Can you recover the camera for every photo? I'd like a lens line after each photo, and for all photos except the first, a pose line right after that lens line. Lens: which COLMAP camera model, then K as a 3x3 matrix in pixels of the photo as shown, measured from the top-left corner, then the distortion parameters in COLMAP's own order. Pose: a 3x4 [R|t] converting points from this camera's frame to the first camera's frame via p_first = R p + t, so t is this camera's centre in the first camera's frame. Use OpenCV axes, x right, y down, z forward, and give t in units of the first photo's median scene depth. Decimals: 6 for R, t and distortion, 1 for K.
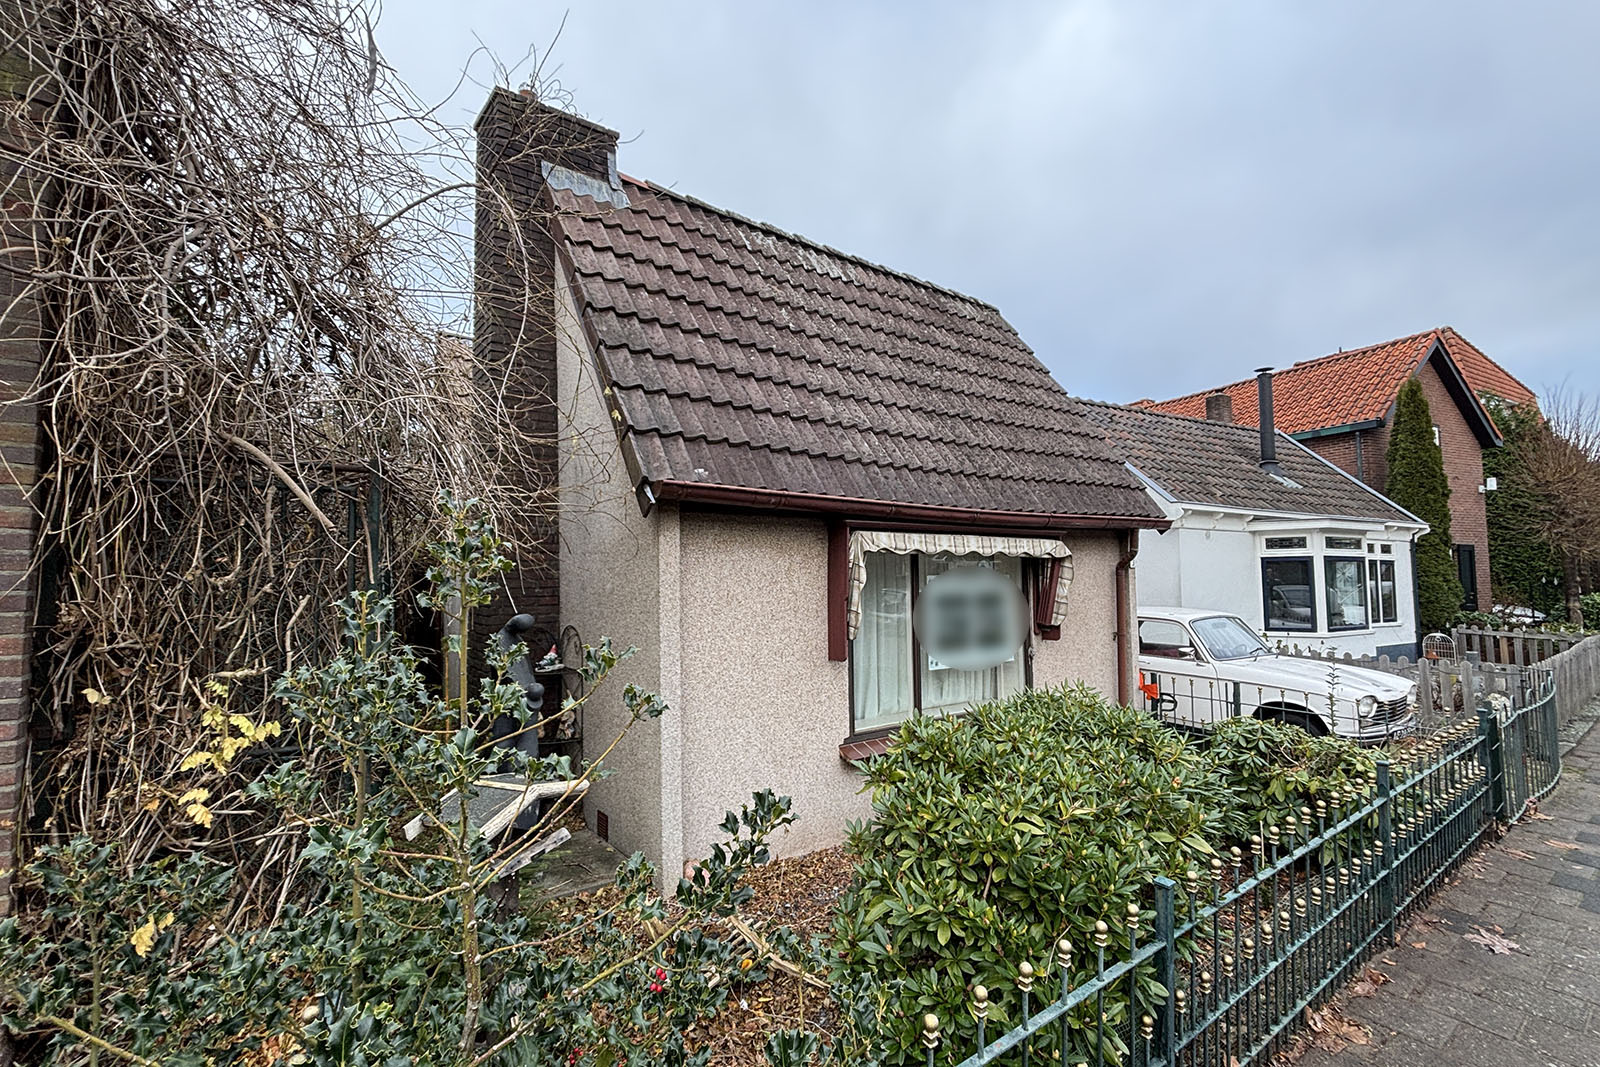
lens RADIAL K [[713.6, 0, 800.0], [0, 713.6, 533.5], [0, 0, 1]] dist [0.001573, 0.000058]
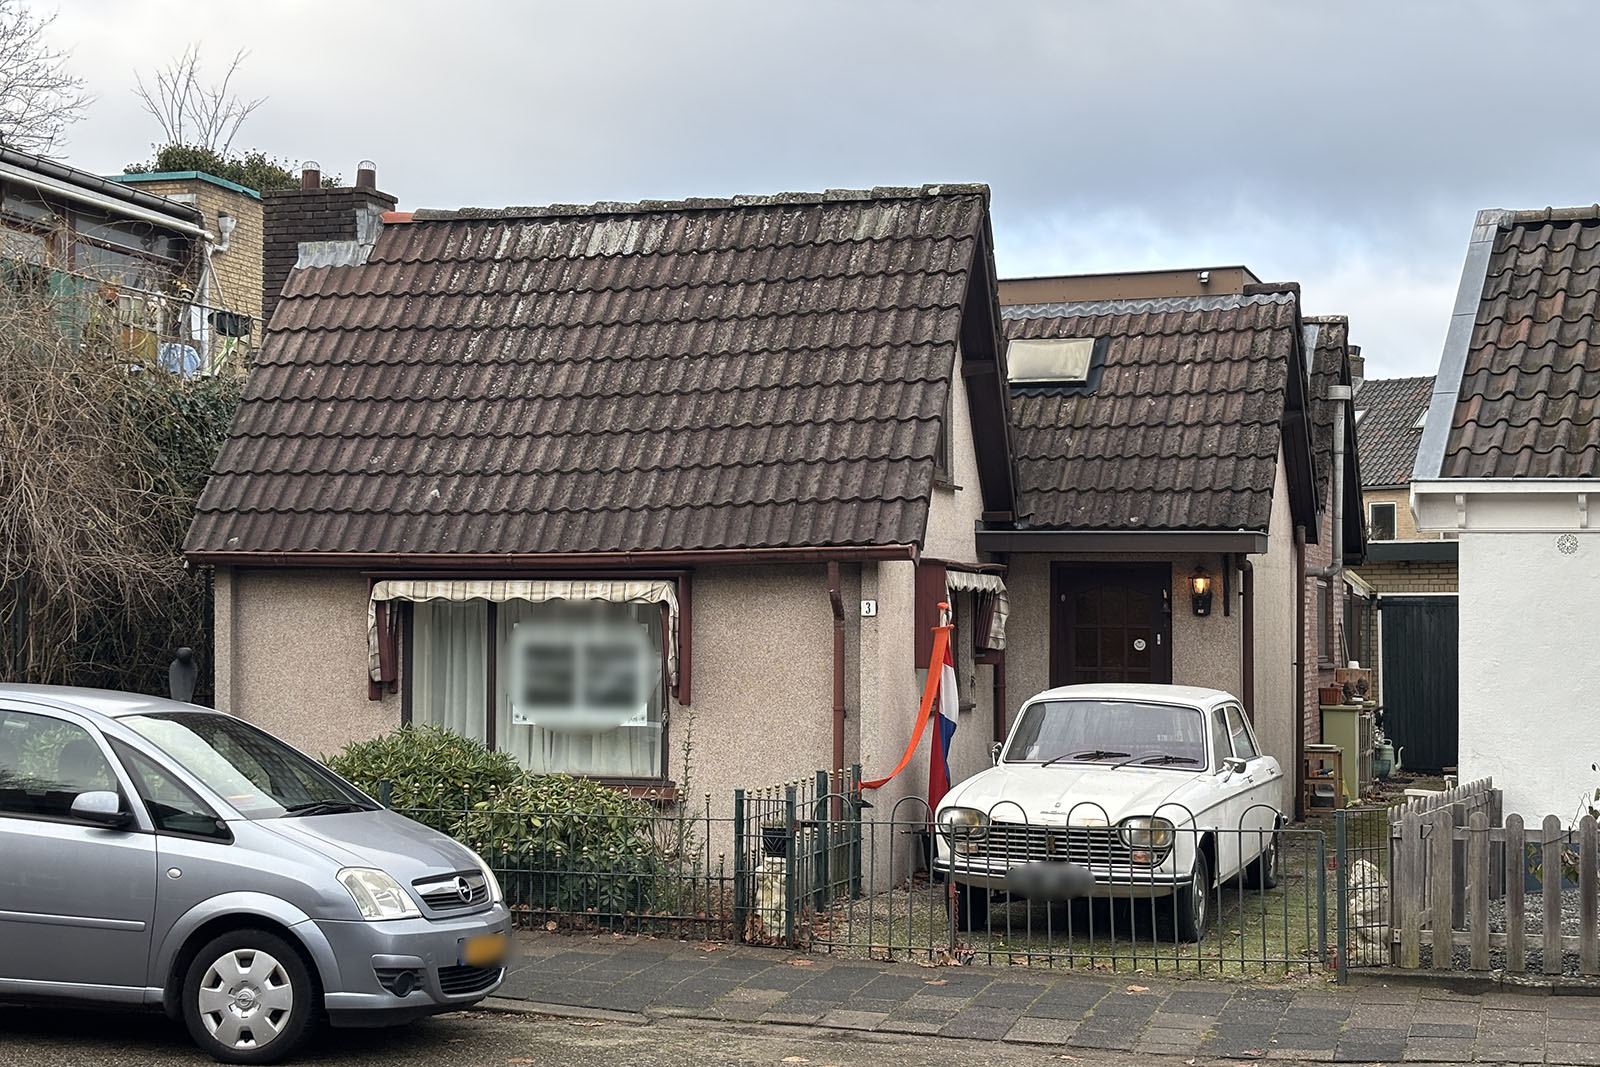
lens RADIAL K [[2338.2, 0, 800.0], [0, 2338.2, 533.5], [0, 0, 1]] dist [0.023533, -0.016169]
pose [[0.593334, -0.018666, -0.804740, 2.910126], [0.039260, 0.999212, 0.005769, -0.062892], [0.803998, -0.035017, 0.593600, -0.524562]]
